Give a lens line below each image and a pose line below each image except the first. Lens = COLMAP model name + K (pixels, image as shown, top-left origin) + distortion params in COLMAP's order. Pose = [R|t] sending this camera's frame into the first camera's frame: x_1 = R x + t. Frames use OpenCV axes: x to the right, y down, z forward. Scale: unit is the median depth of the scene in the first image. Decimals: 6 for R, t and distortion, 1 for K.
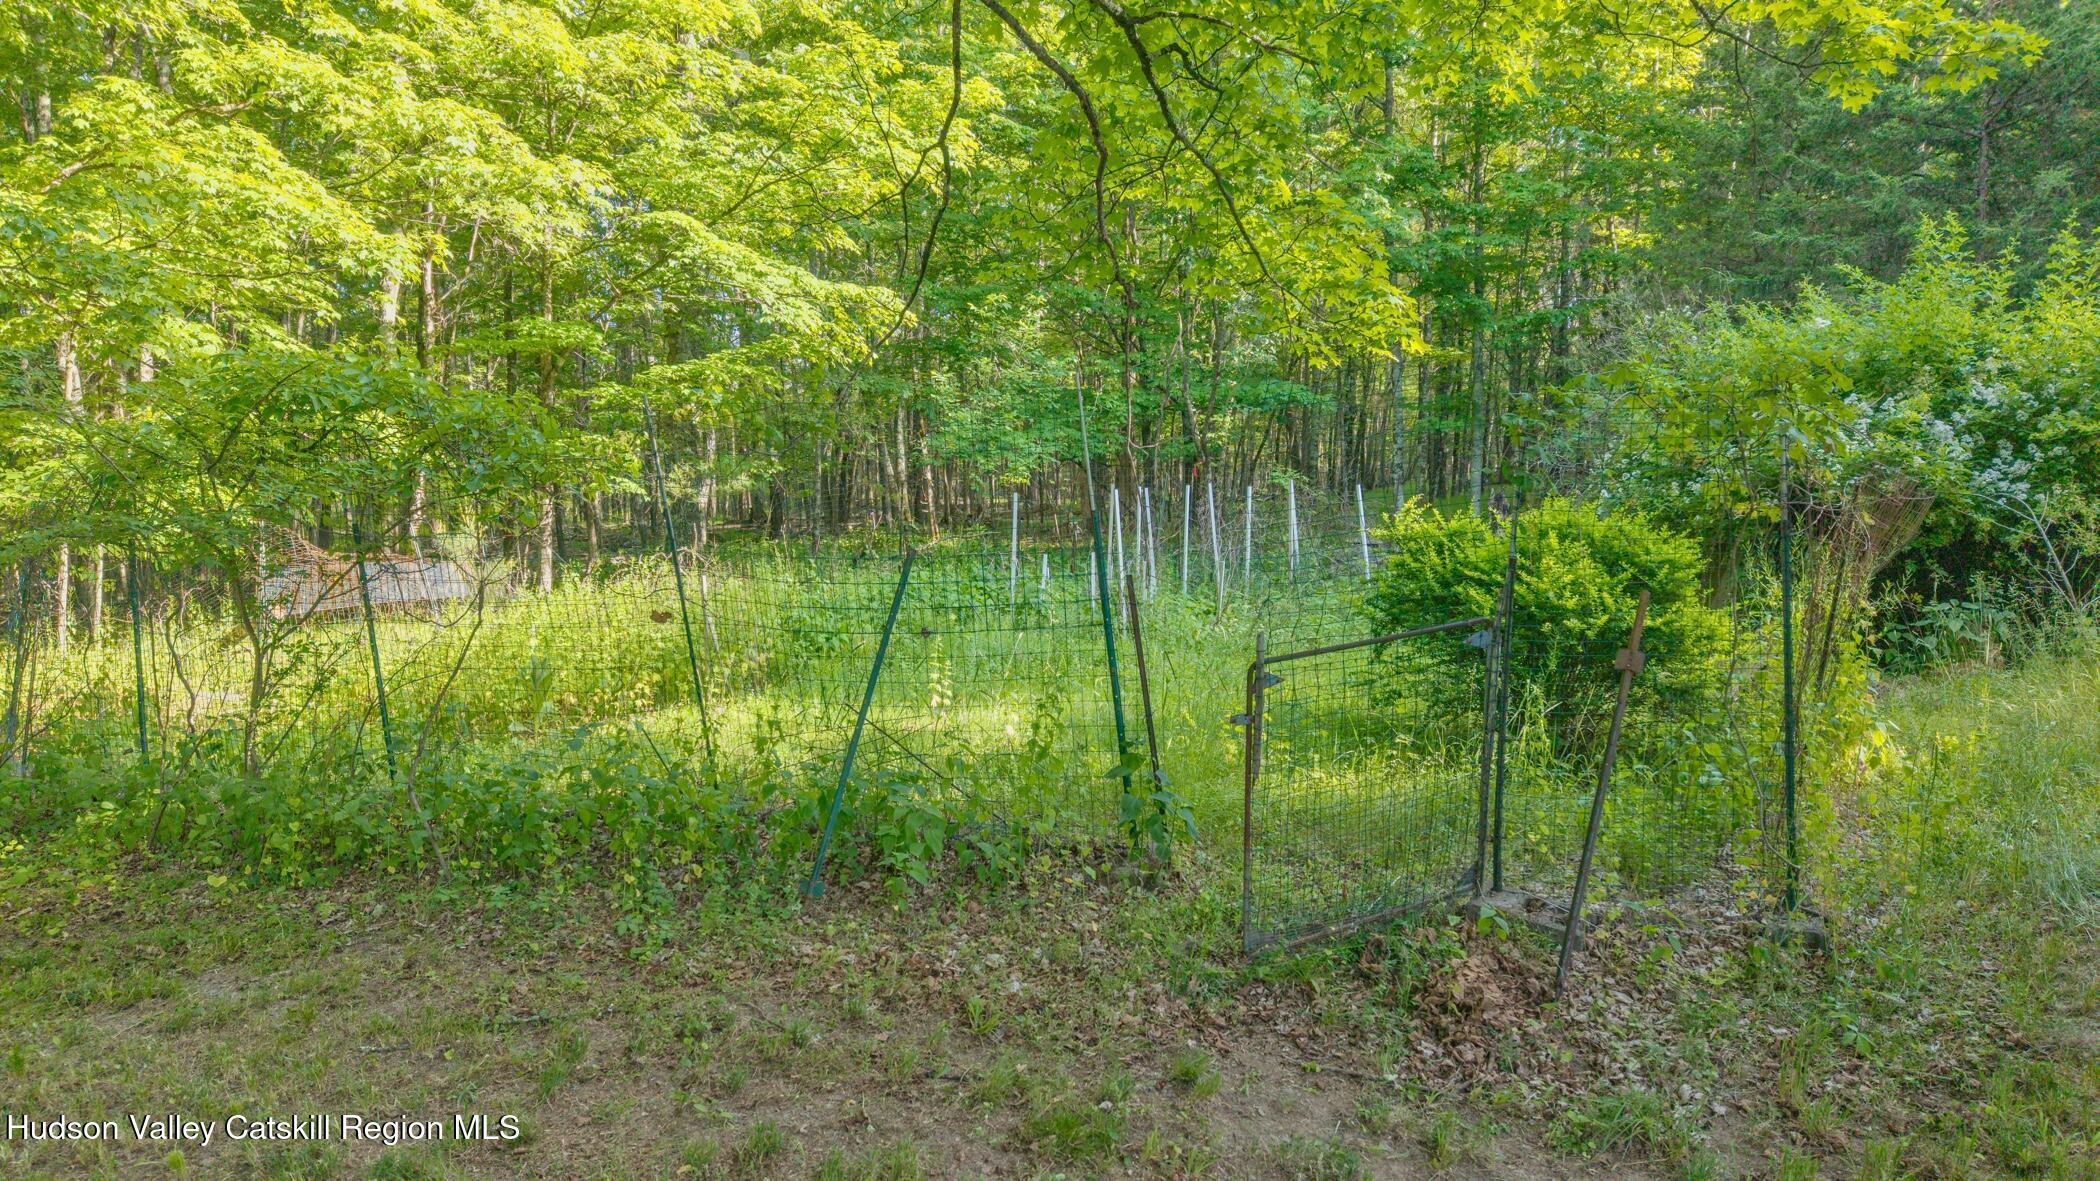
lens RADIAL K [[1377.3, 0, 1050.0], [0, 1377.3, 590.5], [0, 0, 1]] dist [0.085807, -0.191401]
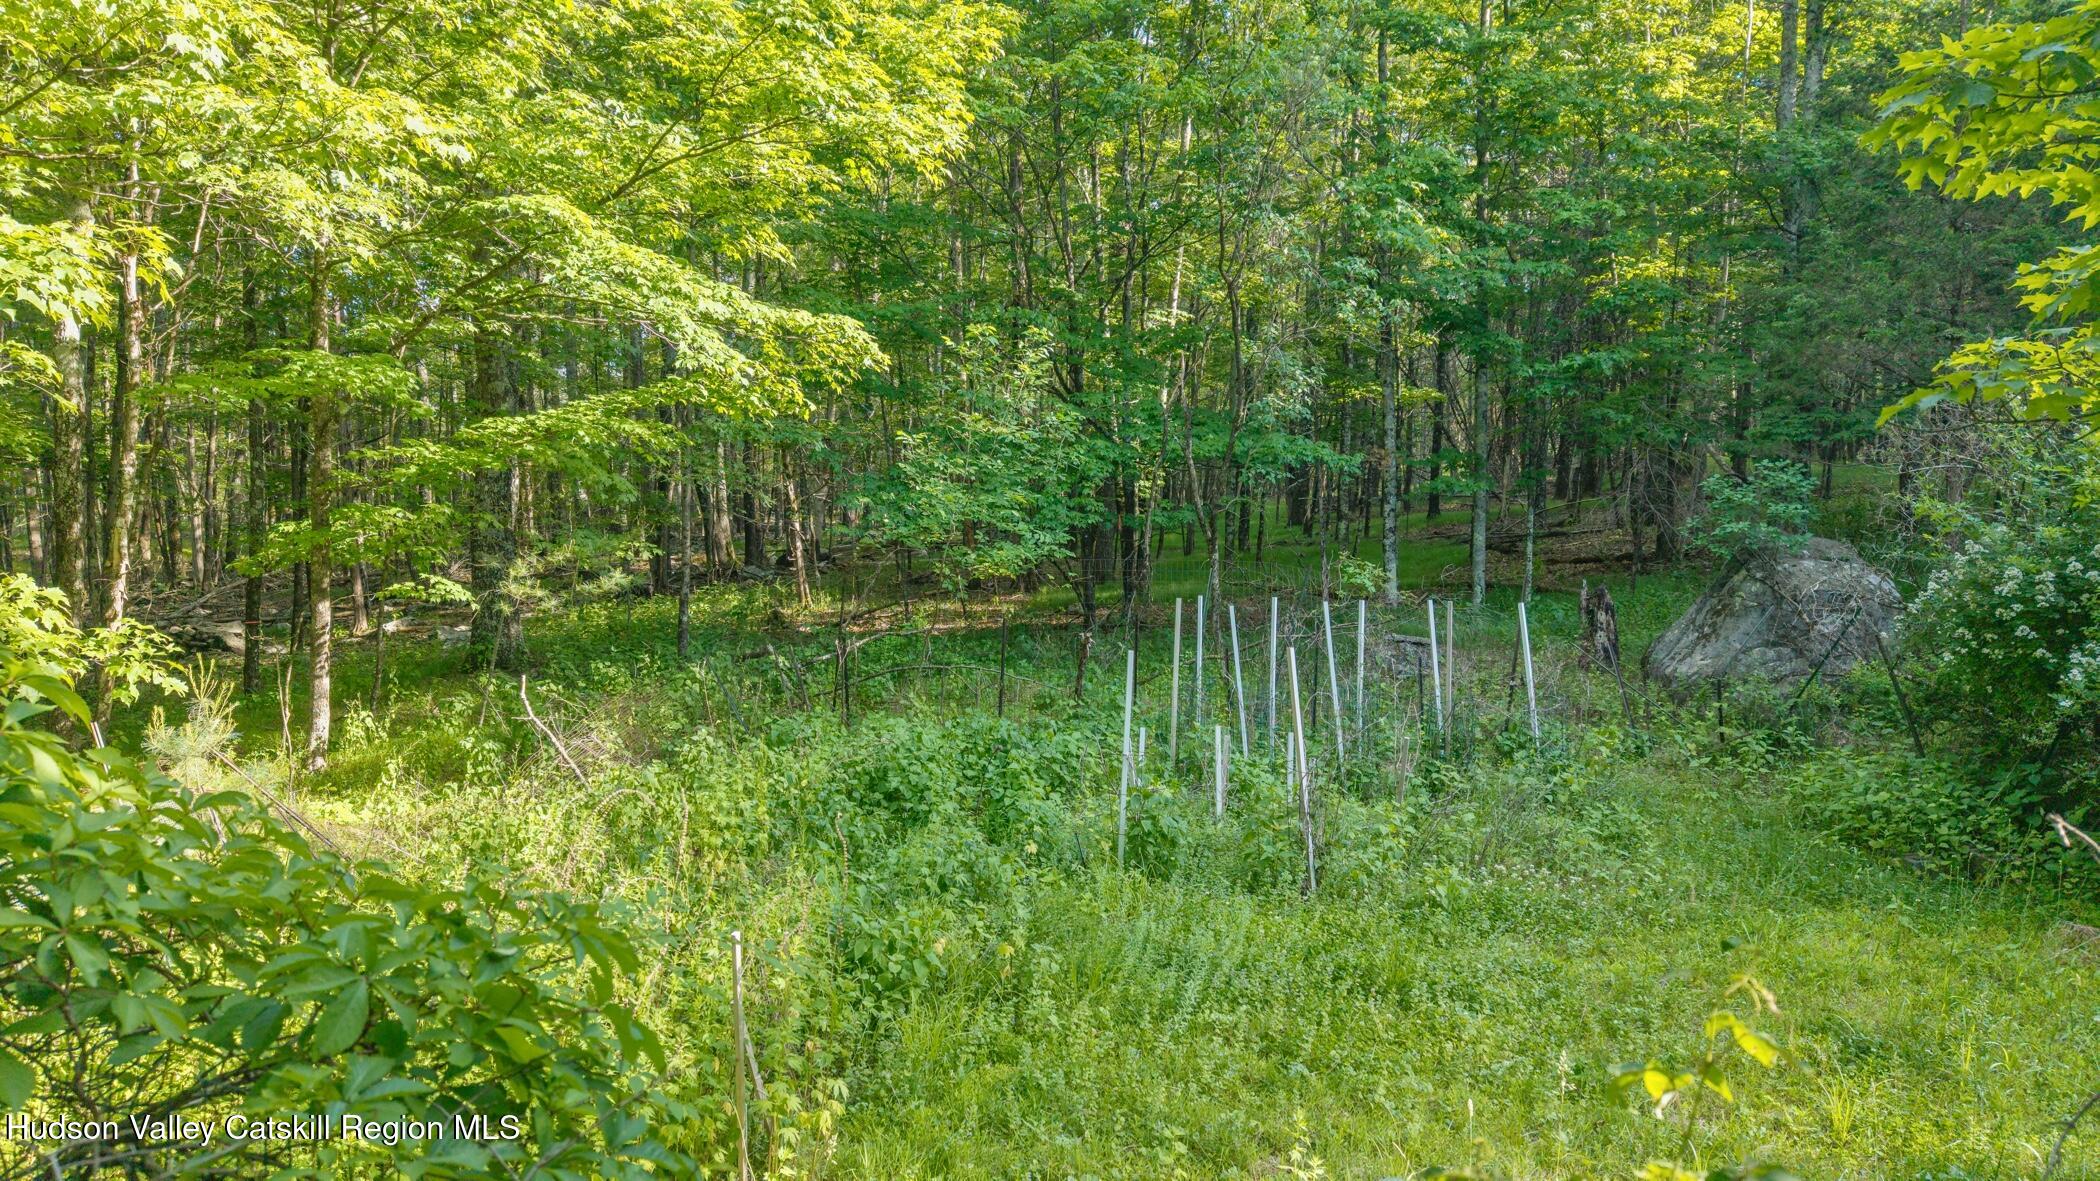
lens RADIAL K [[1378.8, 0, 1050.0], [0, 1378.8, 590.5], [0, 0, 1]] dist [0.091391, -0.114547]
pose [[0.987797, -0.006538, 0.155610, -0.129328], [0.007054, 0.999971, -0.002764, -0.077969], [-0.155587, 0.003828, 0.987815, 0.293178]]
